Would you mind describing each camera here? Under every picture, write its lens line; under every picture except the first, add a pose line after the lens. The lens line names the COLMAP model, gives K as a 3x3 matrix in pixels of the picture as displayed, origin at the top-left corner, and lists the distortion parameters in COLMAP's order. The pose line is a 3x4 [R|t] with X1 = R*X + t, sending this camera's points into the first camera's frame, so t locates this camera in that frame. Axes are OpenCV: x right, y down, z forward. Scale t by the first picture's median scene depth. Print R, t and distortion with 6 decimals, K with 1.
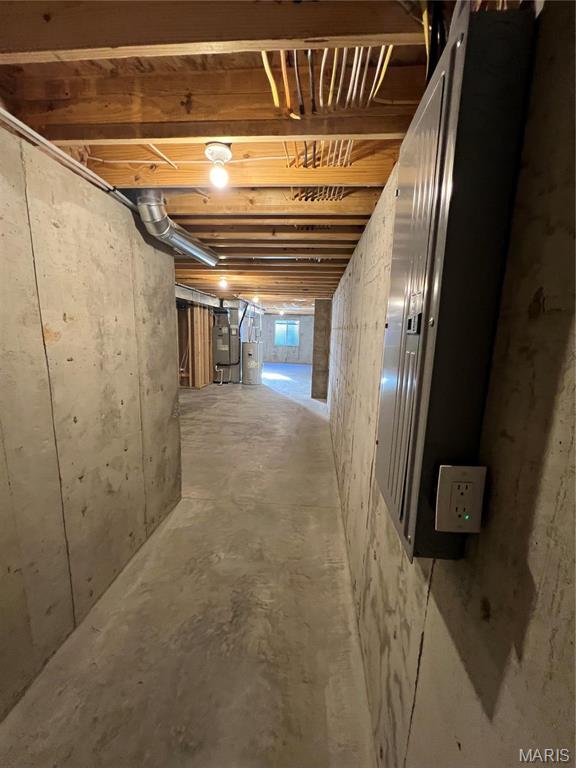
lens RADIAL K [[307.2, 0, 288.7], [0, 307.2, 384.1], [0, 0, 1]] dist [-0.000372, -0.000003]
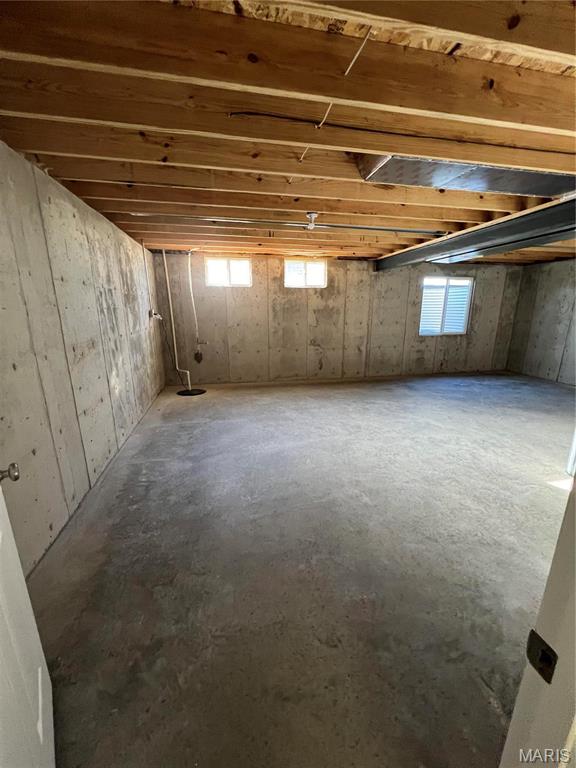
lens RADIAL K [[307.1, 0, 289.6], [0, 307.1, 382.7], [0, 0, 1]] dist [-0.002068, 0.001298]
pose [[0.956812, -0.094935, 0.274771, -0.694825], [0.075060, 0.993803, 0.081988, -0.214076], [-0.280852, -0.057823, 0.958008, 1.222033]]
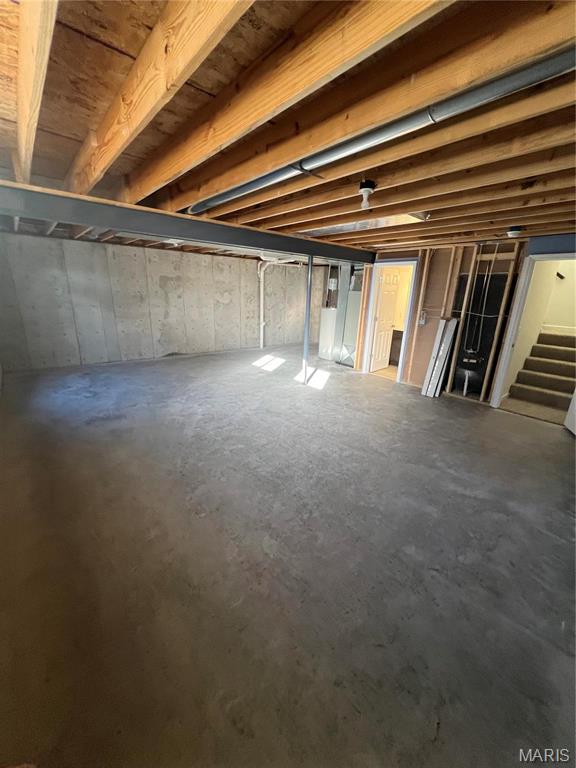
lens RADIAL K [[307.1, 0, 288.5], [0, 307.1, 380.2], [0, 0, 1]] dist [-0.002068, 0.001298]
pose [[-0.711590, -0.249237, 0.656902, -0.731668], [0.066330, 0.906959, 0.415964, -0.361867], [-0.699457, 0.339569, -0.628851, 1.936723]]
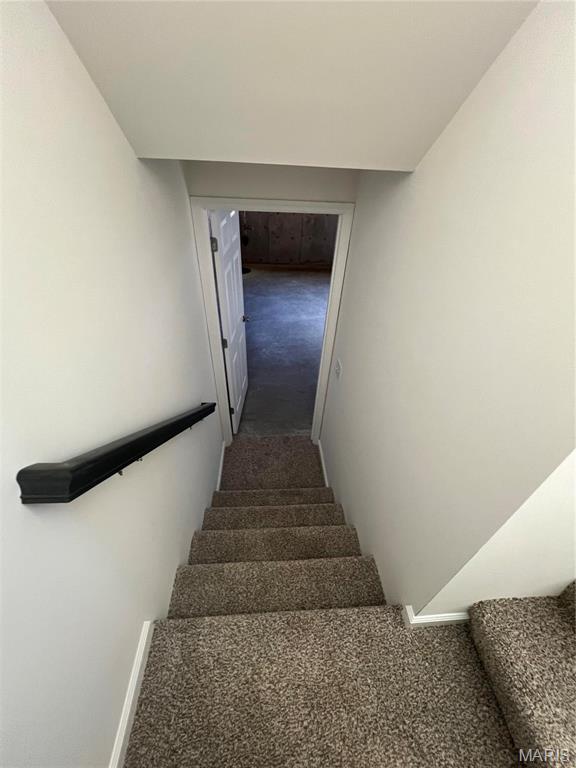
lens RADIAL K [[307.1, 0, 285.9], [0, 307.1, 387.1], [0, 0, 1]] dist [-0.002068, 0.001298]
pose [[0.989894, -0.089192, 0.110245, -0.715788], [0.024330, 0.872727, 0.487601, -0.295063], [-0.139704, -0.479992, 0.866078, 0.958191]]
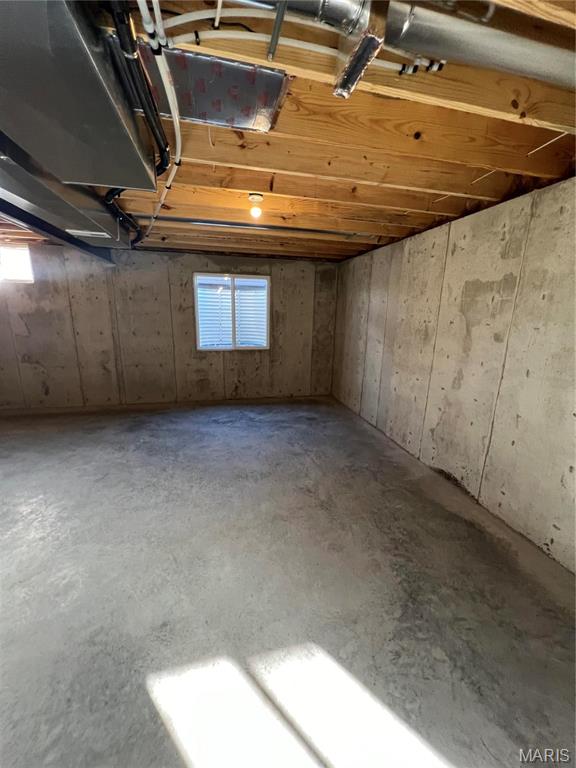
lens RADIAL K [[307.1, 0, 289.0], [0, 307.1, 383.9], [0, 0, 1]] dist [-0.002068, 0.001298]
pose [[0.946469, -0.081101, 0.312439, -0.119419], [0.059331, 0.995141, 0.078582, -0.216630], [-0.317294, -0.055839, 0.946682, 1.268303]]
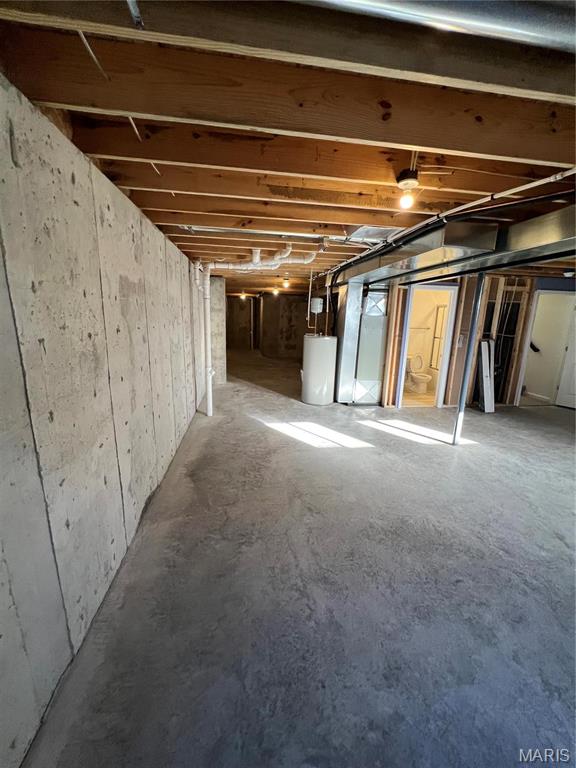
lens RADIAL K [[307.1, 0, 287.2], [0, 307.1, 381.1], [0, 0, 1]] dist [-0.002068, 0.001298]
pose [[-0.972128, -0.006768, -0.234352, 0.107994], [-0.093976, 0.927016, 0.363056, -0.316919], [0.214791, 0.374960, -0.901815, 1.836036]]
